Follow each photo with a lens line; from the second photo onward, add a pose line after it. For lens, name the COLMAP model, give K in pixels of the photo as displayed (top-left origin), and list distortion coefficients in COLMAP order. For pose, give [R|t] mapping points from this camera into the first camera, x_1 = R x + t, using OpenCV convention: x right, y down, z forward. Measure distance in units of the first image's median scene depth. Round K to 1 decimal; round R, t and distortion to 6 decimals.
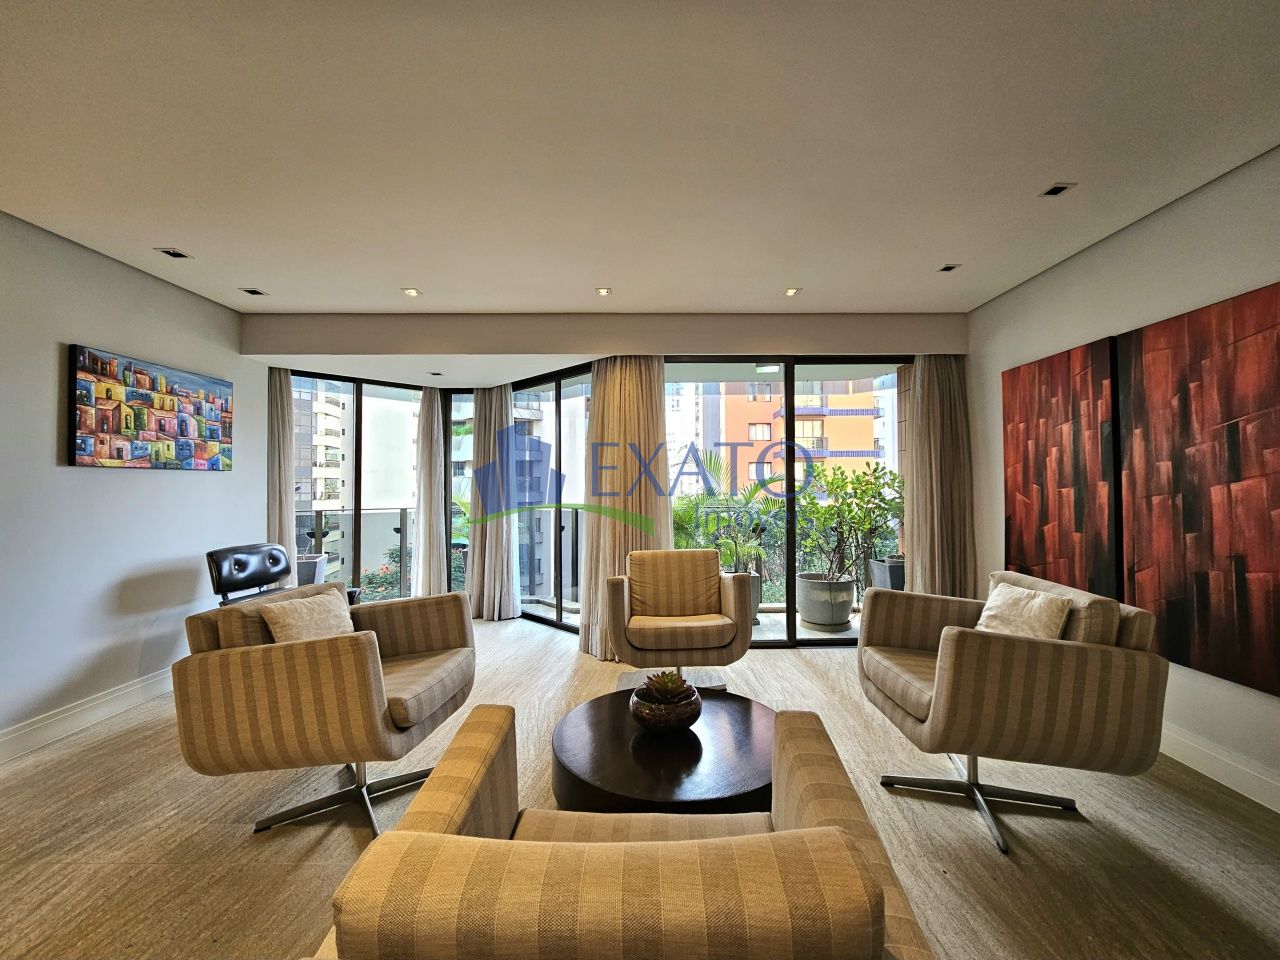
lens RADIAL K [[538.0, 0, 640.6], [0, 538.0, 482.2], [0, 0, 1]] dist [-0.002020, 0.000001]
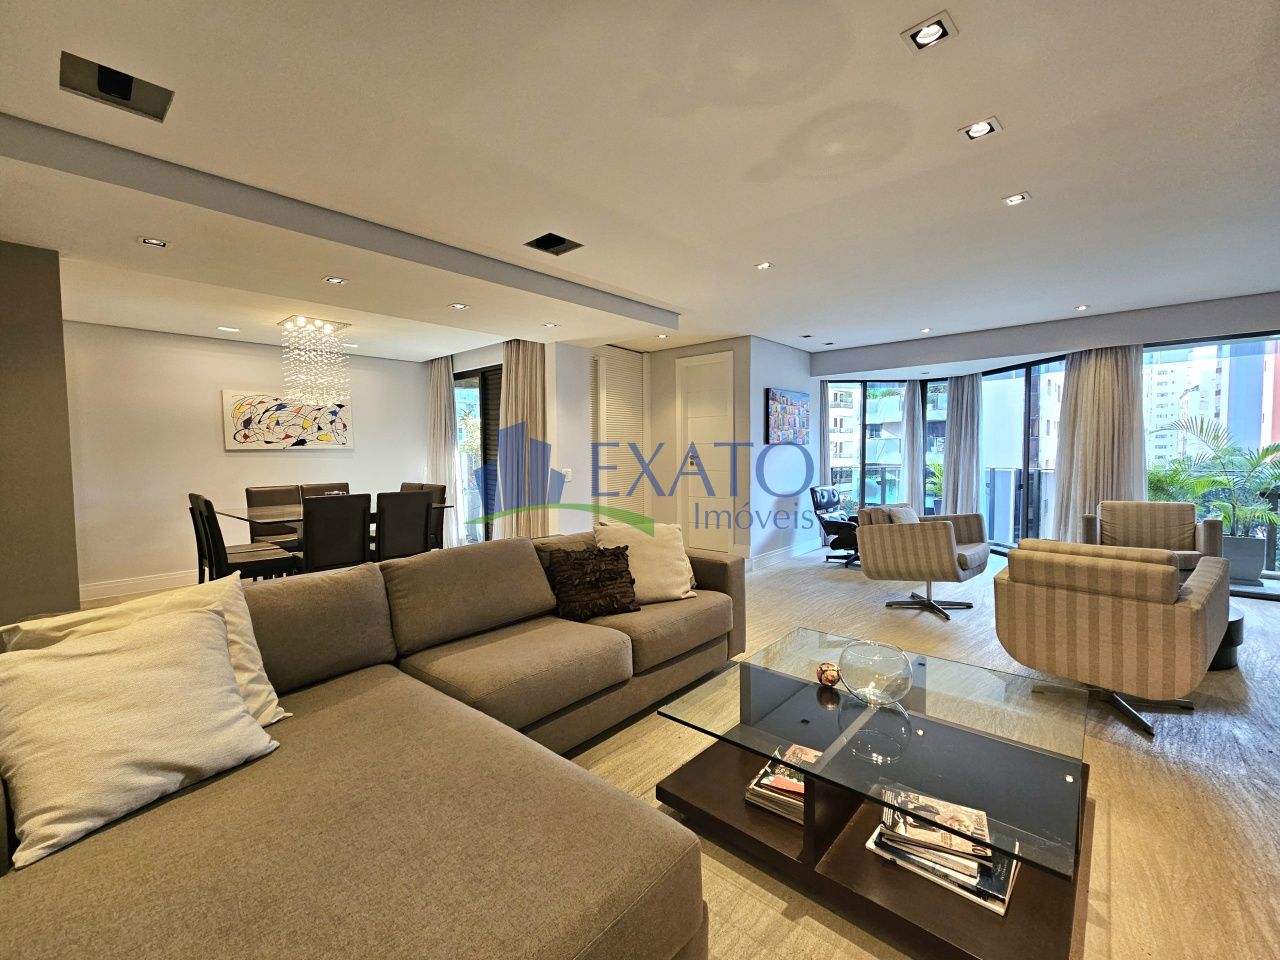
lens RADIAL K [[538.0, 0, 642.4], [0, 538.0, 475.6], [0, 0, 1]] dist [-0.002020, 0.000001]
pose [[0.756121, 0.025402, -0.653939, -0.010420], [0.014015, 0.998389, 0.054987, -0.023437], [0.654282, -0.050742, 0.754547, -0.736261]]
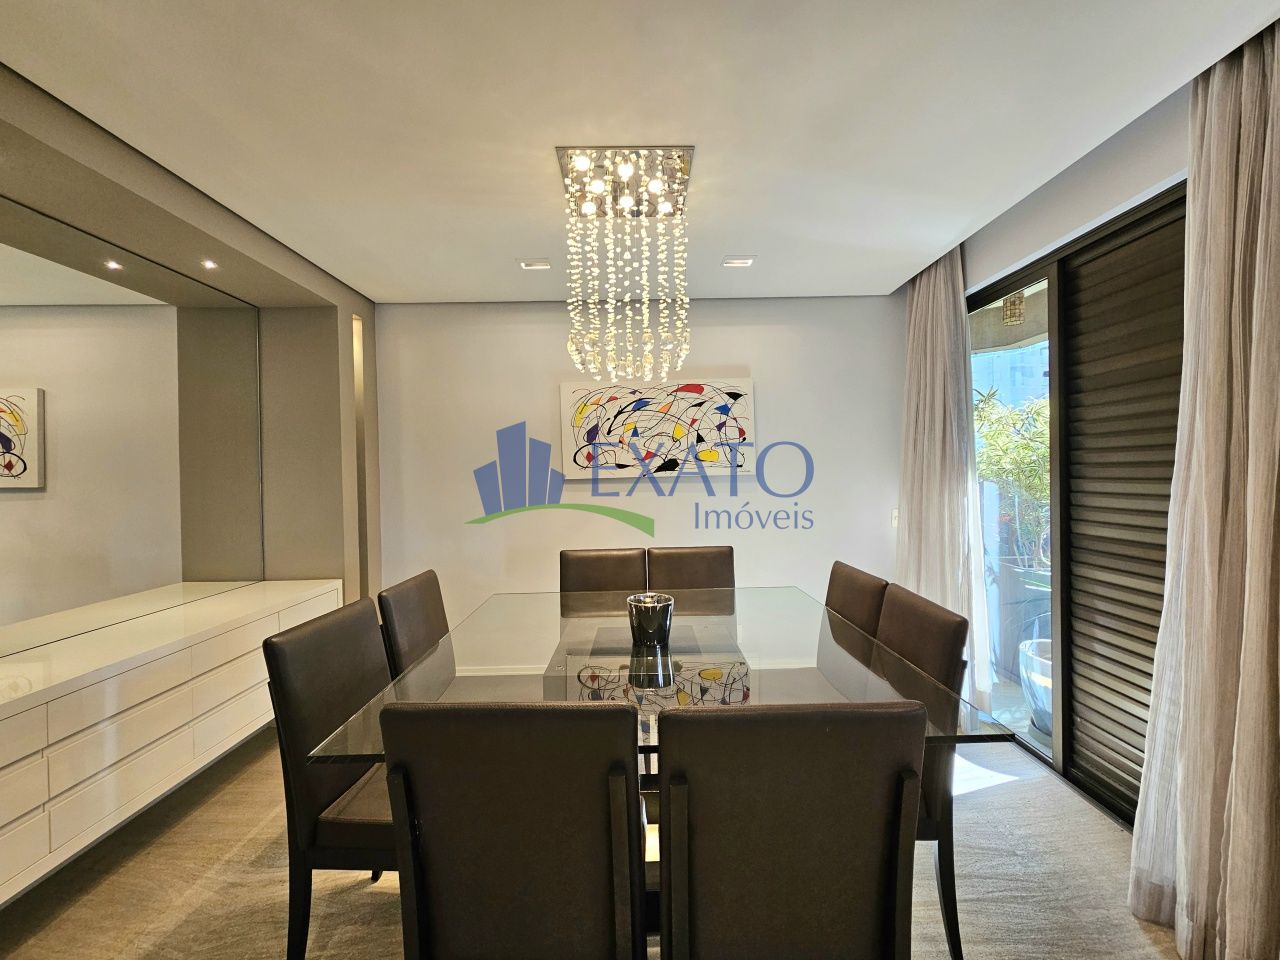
lens RADIAL K [[538.0, 0, 642.6], [0, 538.0, 472.4], [0, 0, 1]] dist [-0.002020, 0.000001]
pose [[0.020390, 0.013814, -0.999697, -0.943037], [0.029831, 0.999451, 0.014419, -0.050700], [0.999347, -0.030115, 0.019967, -0.242788]]
